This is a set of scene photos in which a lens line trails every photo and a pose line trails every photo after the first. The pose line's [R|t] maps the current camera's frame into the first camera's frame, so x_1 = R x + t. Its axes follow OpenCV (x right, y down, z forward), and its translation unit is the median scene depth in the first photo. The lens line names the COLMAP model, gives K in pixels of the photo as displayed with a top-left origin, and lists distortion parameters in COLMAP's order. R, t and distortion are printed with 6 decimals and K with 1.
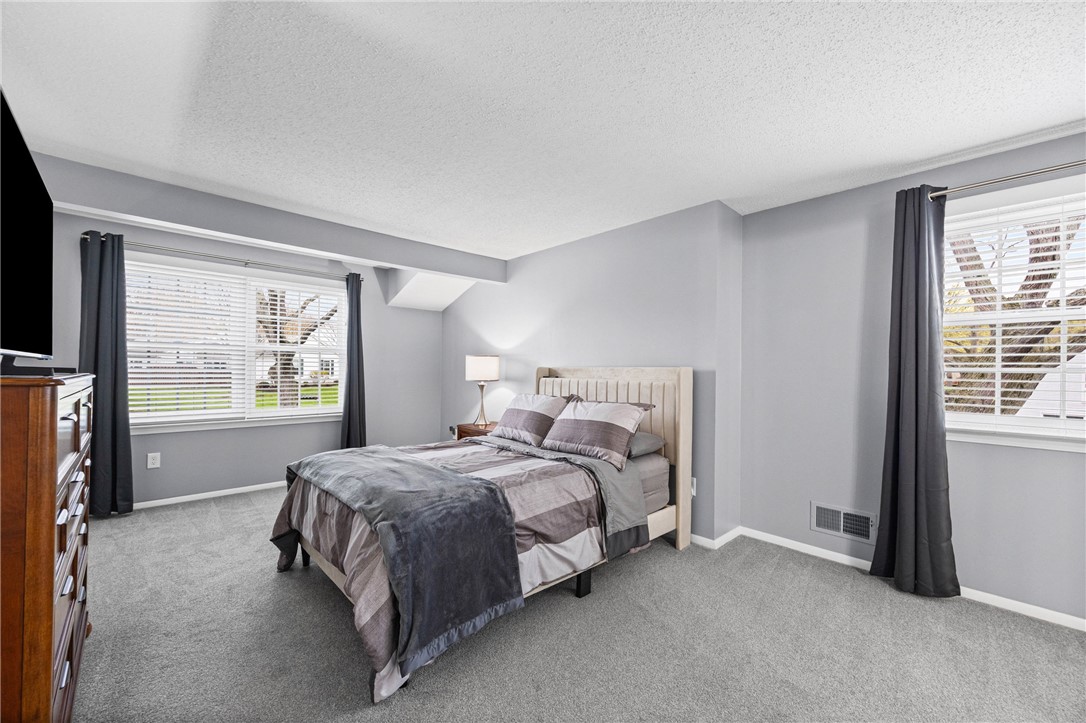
lens RADIAL K [[429.5, 0, 542.7], [0, 429.5, 364.0], [0, 0, 1]] dist [0.022873, -0.000212]
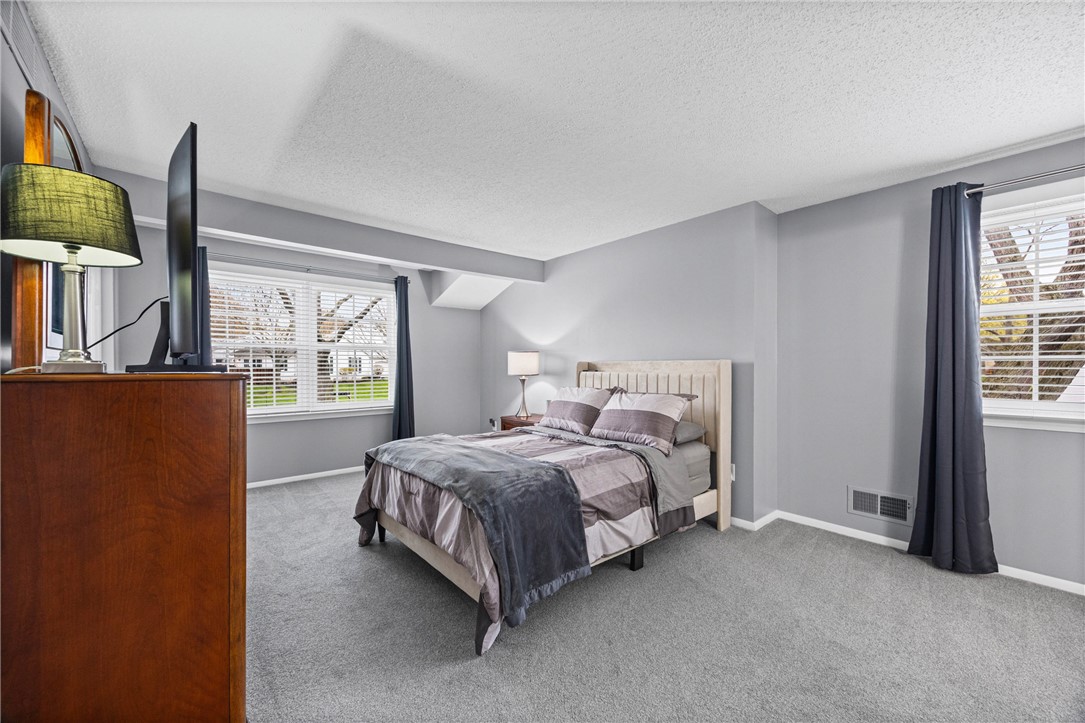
lens RADIAL K [[423.8, 0, 543.3], [0, 423.8, 362.4], [0, 0, 1]] dist [0.021023, 0.000381]
pose [[0.999007, -0.012279, -0.042836, -0.082356], [0.012664, 0.999882, 0.008716, -0.000961], [0.042724, -0.009250, 0.999044, -0.077640]]
